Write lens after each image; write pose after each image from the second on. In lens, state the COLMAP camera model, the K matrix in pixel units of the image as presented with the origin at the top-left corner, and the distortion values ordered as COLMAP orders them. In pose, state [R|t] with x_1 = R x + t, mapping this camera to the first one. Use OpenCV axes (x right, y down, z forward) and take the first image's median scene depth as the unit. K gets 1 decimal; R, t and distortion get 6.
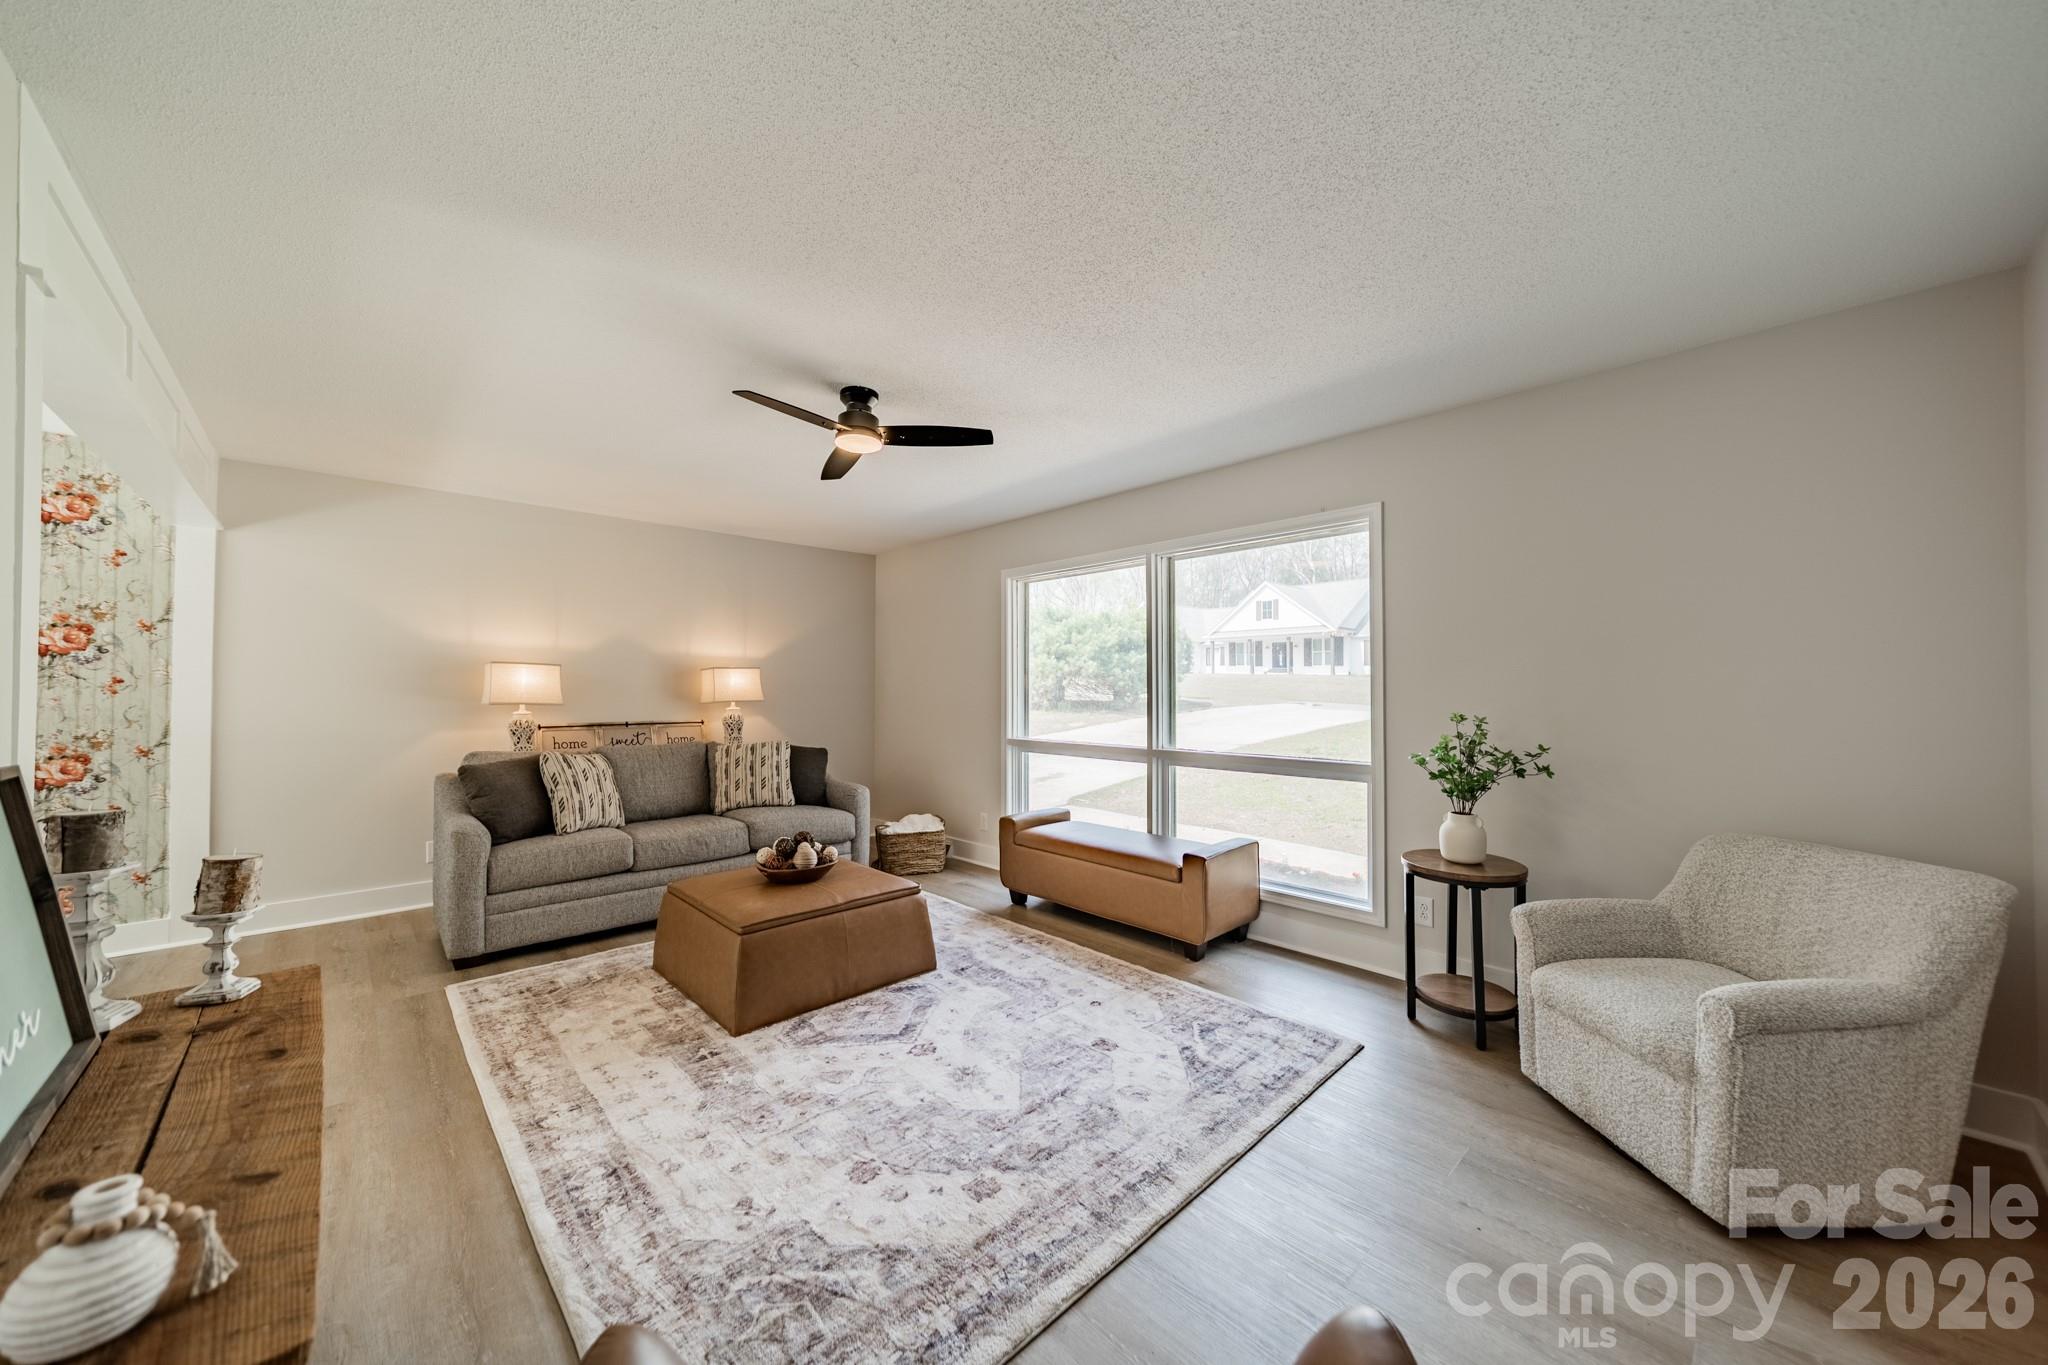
lens RADIAL K [[725.8, 0, 1029.1], [0, 725.8, 678.4], [0, 0, 1]] dist [0.007980, -0.000186]
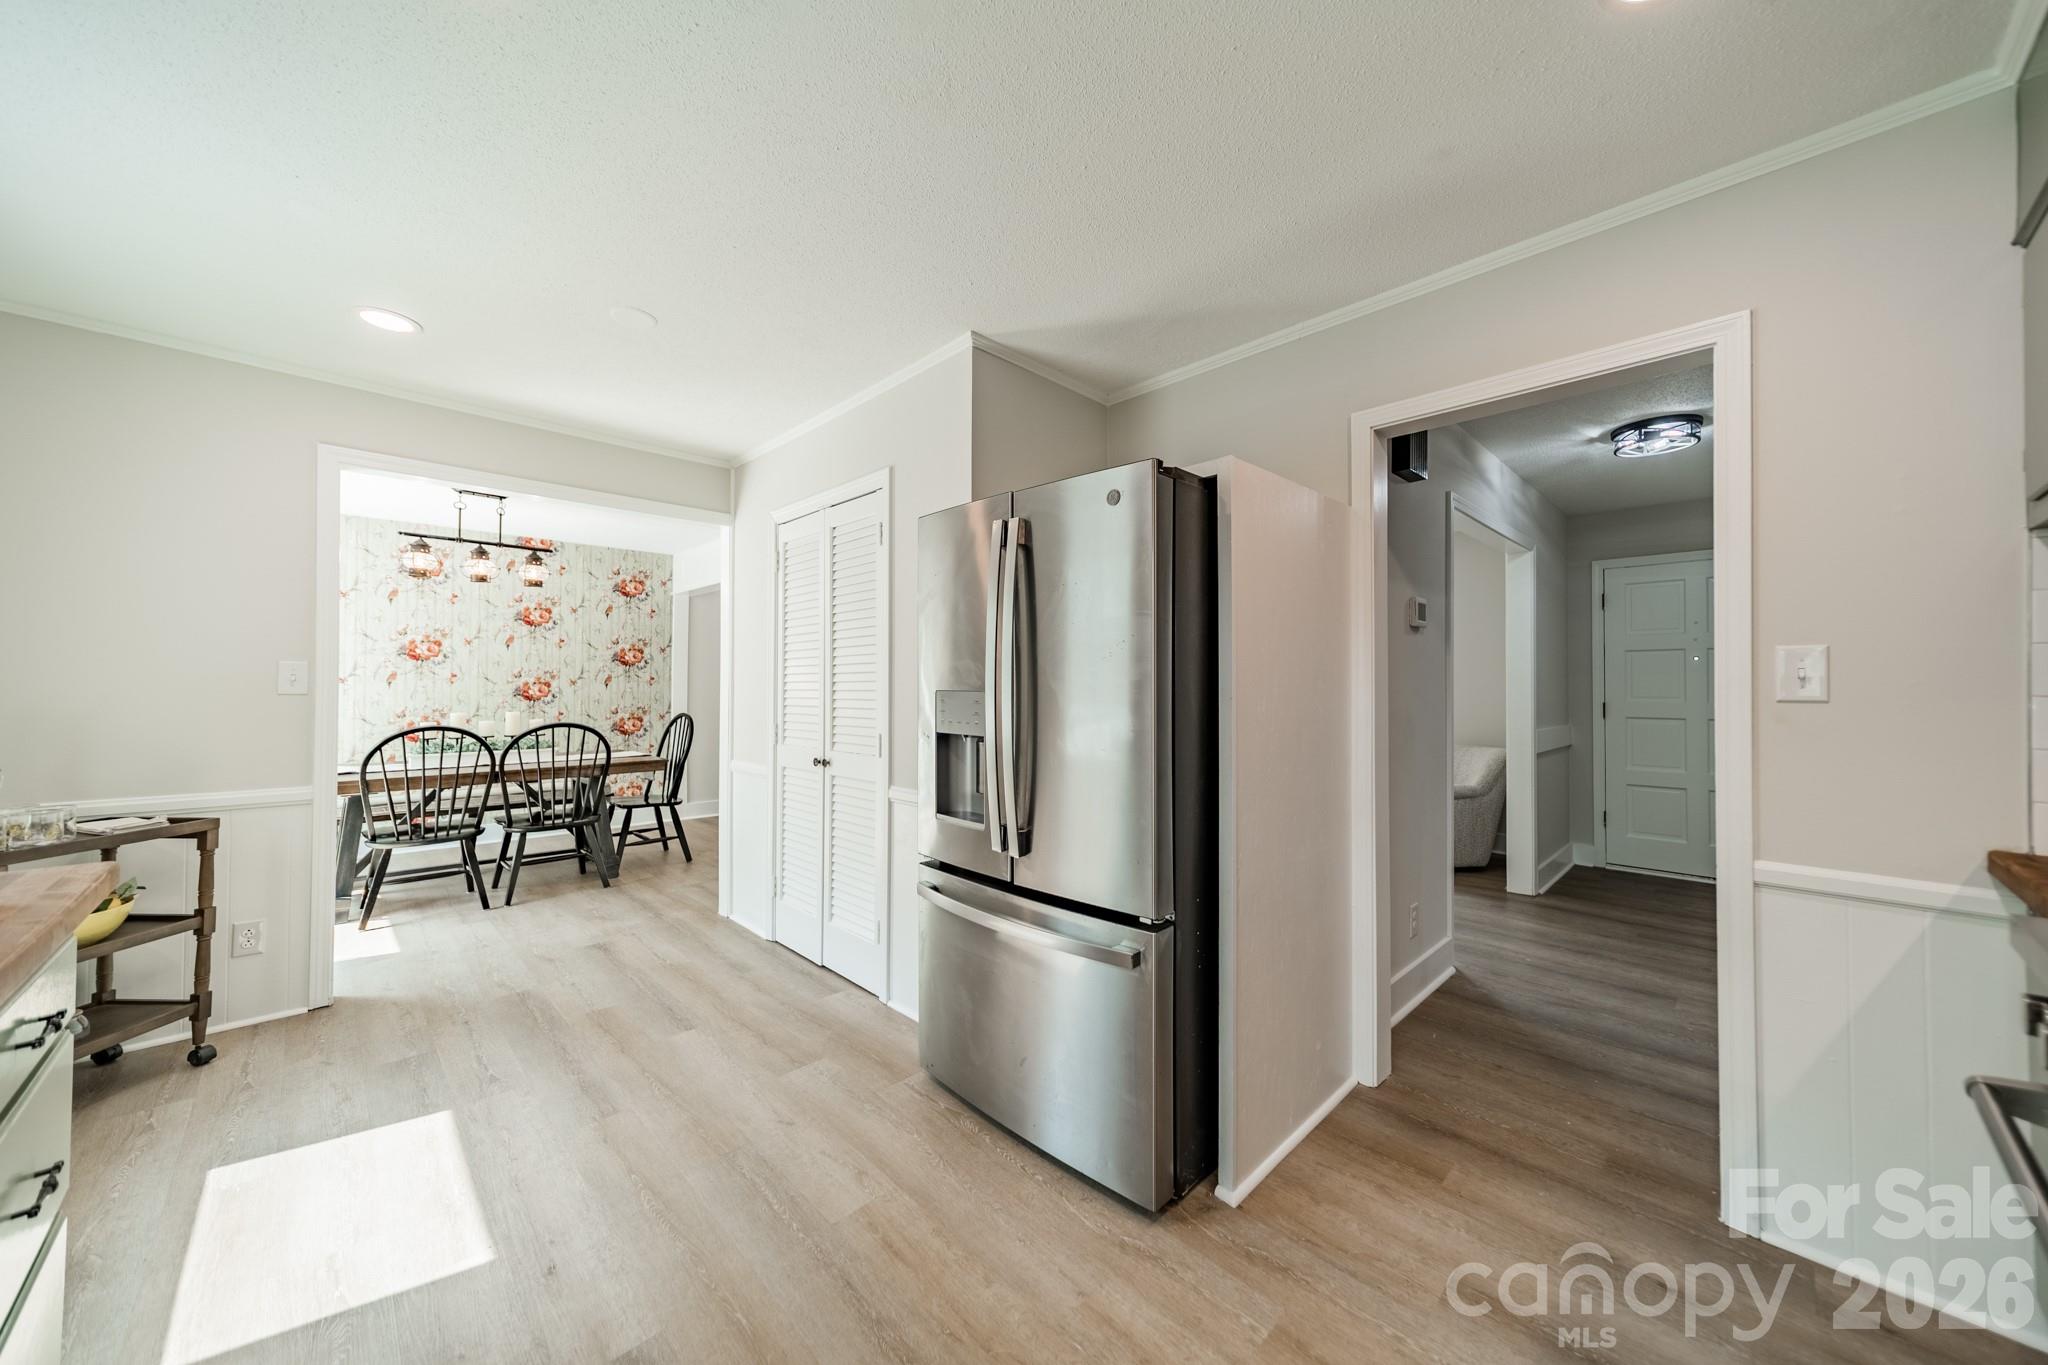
lens RADIAL K [[725.8, 0, 1029.1], [0, 725.8, 678.4], [0, 0, 1]] dist [0.007980, -0.000186]
pose [[0.999898, 0.002470, 0.014037, -0.311193], [-0.002520, 0.999990, 0.003568, -0.006365], [-0.014029, -0.003603, 0.999895, -0.939530]]
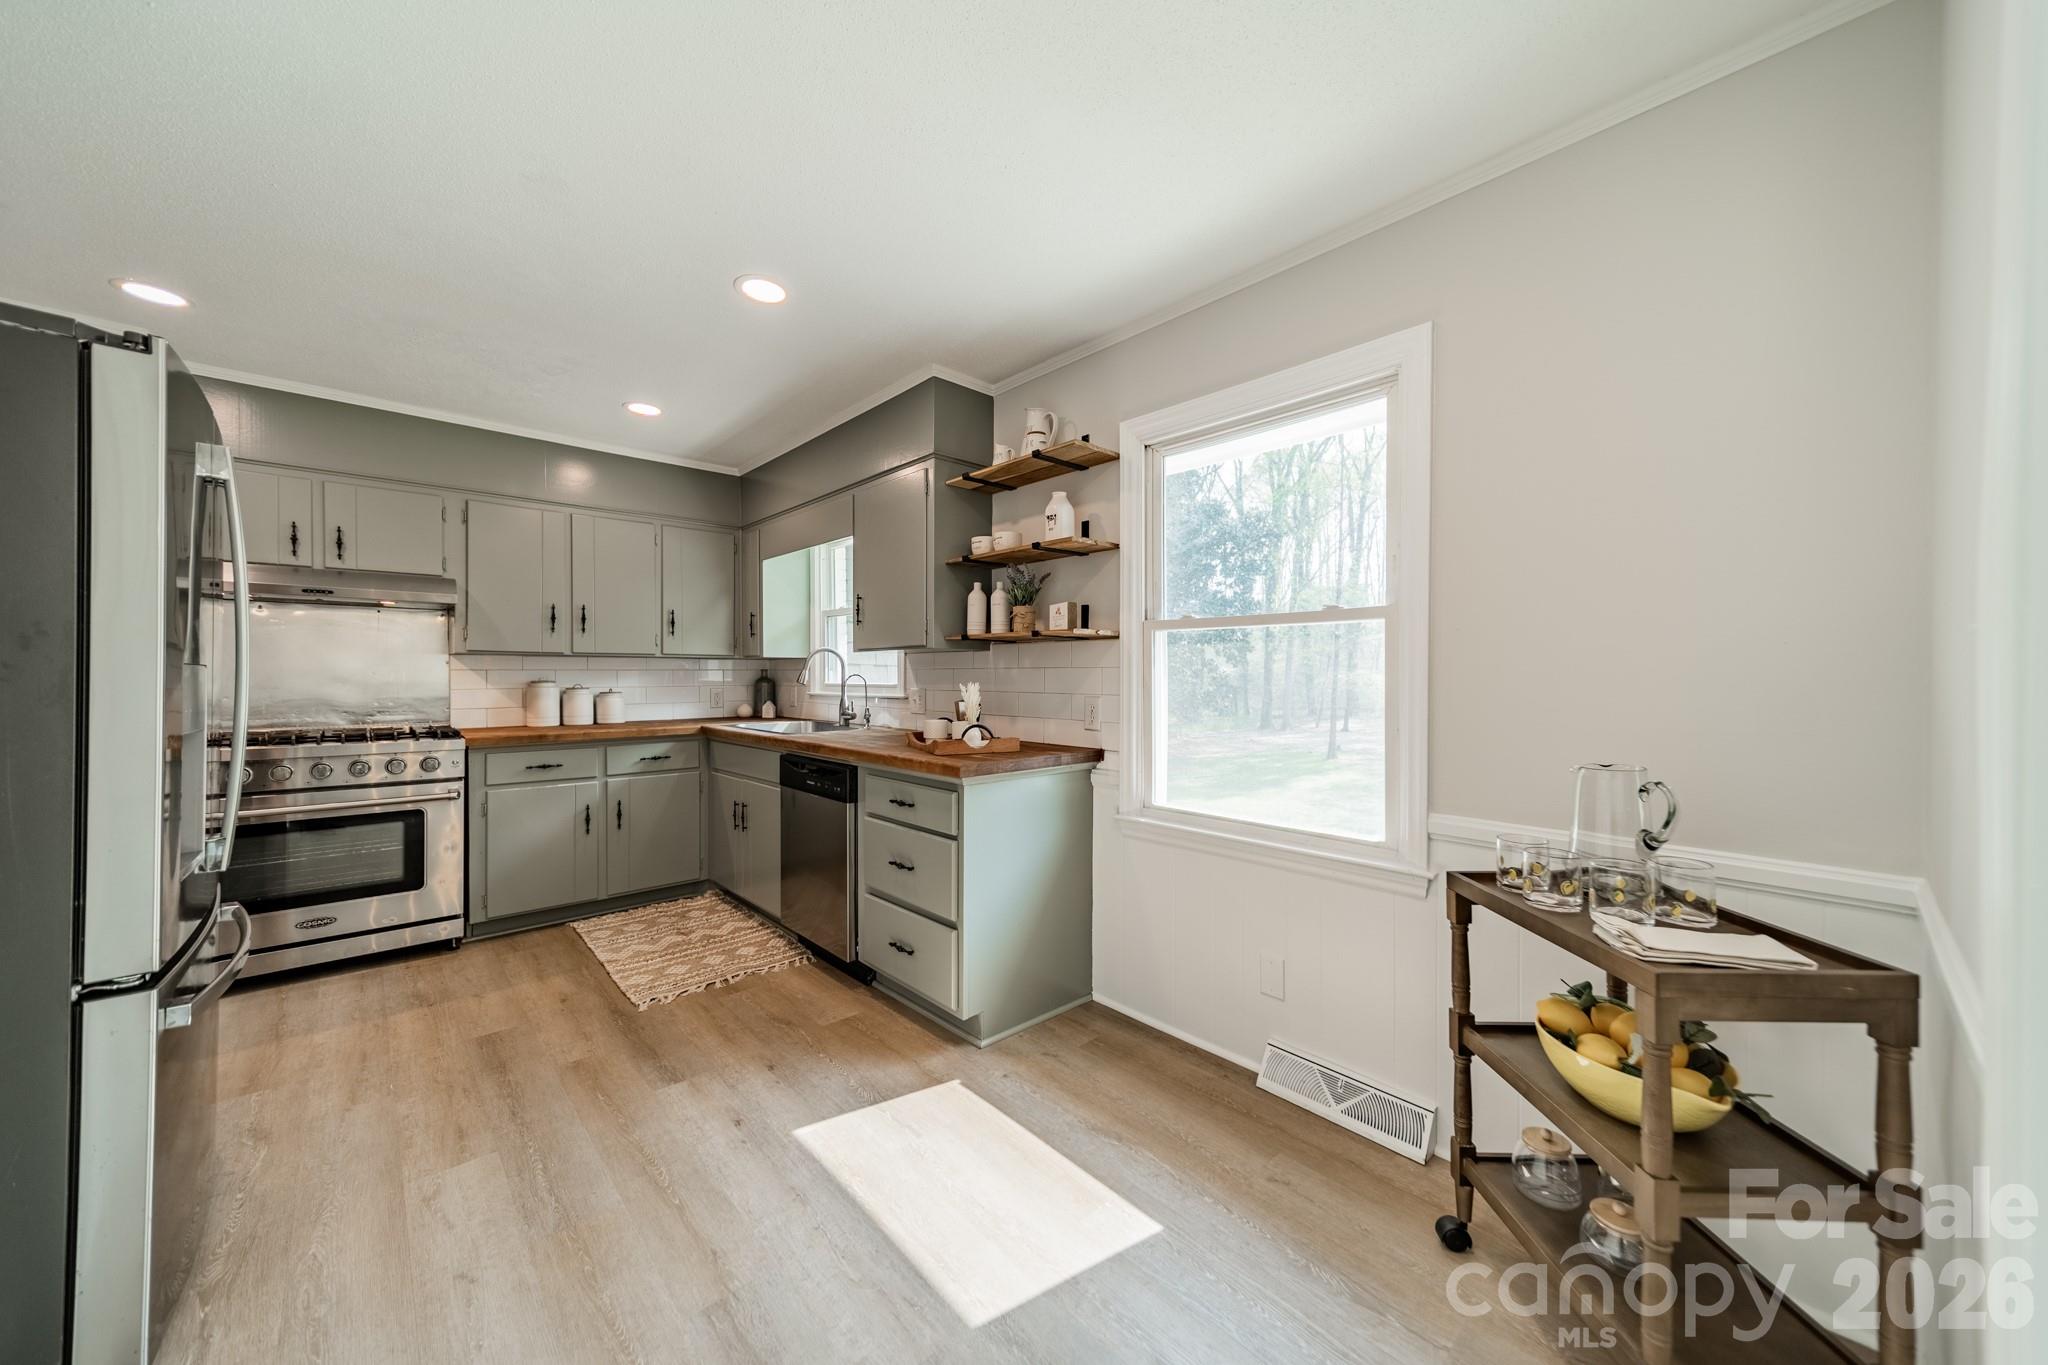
lens RADIAL K [[726.7, 0, 1024.0], [0, 726.7, 682.5], [0, 0, 1]] dist [0.009223, -0.000032]
pose [[-0.999782, -0.003689, 0.020572, -0.852738], [-0.003800, 0.999978, -0.005375, 0.018475], [-0.020552, -0.005452, -0.999774, 0.121750]]
